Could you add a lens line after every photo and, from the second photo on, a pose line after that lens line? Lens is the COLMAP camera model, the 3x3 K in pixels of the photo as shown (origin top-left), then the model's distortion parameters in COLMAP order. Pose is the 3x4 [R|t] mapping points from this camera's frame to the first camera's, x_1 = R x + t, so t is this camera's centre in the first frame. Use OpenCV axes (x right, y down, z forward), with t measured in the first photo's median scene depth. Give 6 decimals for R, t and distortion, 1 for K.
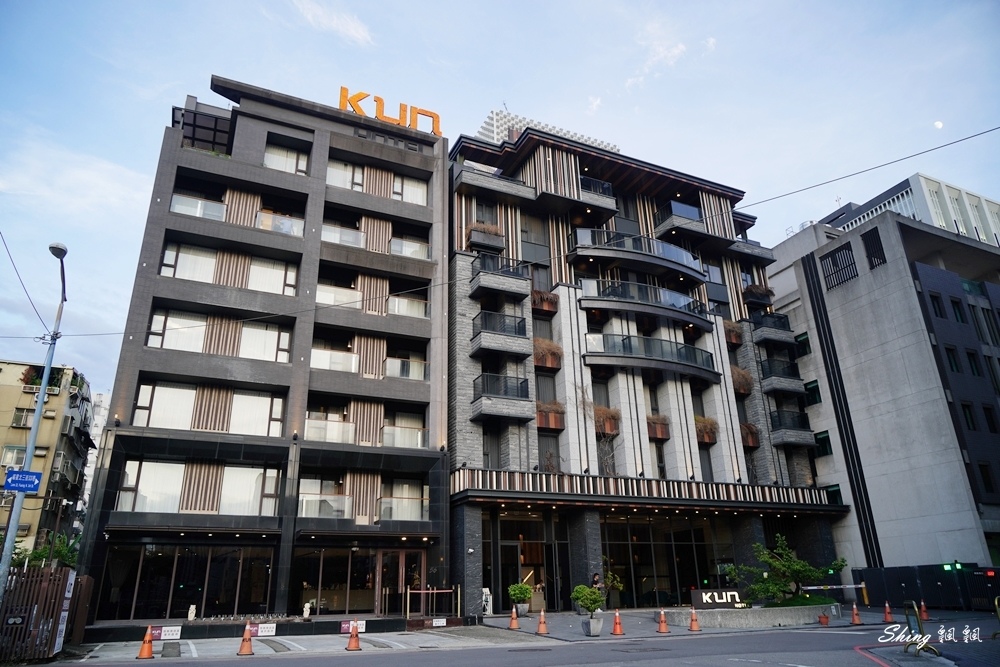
lens RADIAL K [[668.8, 0, 500.0], [0, 668.8, 337.3], [0, 0, 1]] dist [-0.037113, 0.003602]
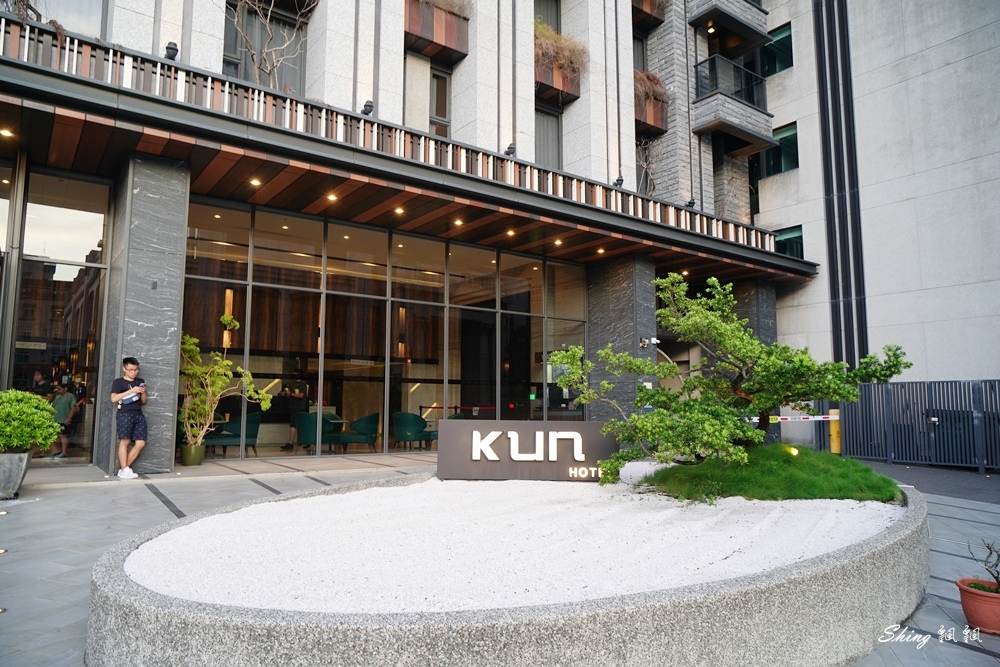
lens RADIAL K [[668.8, 0, 500.3], [0, 668.8, 333.4], [0, 0, 1]] dist [-0.037113, 0.003602]
pose [[0.980268, 0.048735, 0.191571, 0.205245], [-0.097471, 0.962292, 0.253956, 0.209574], [-0.171971, -0.267618, 0.948054, 0.572255]]
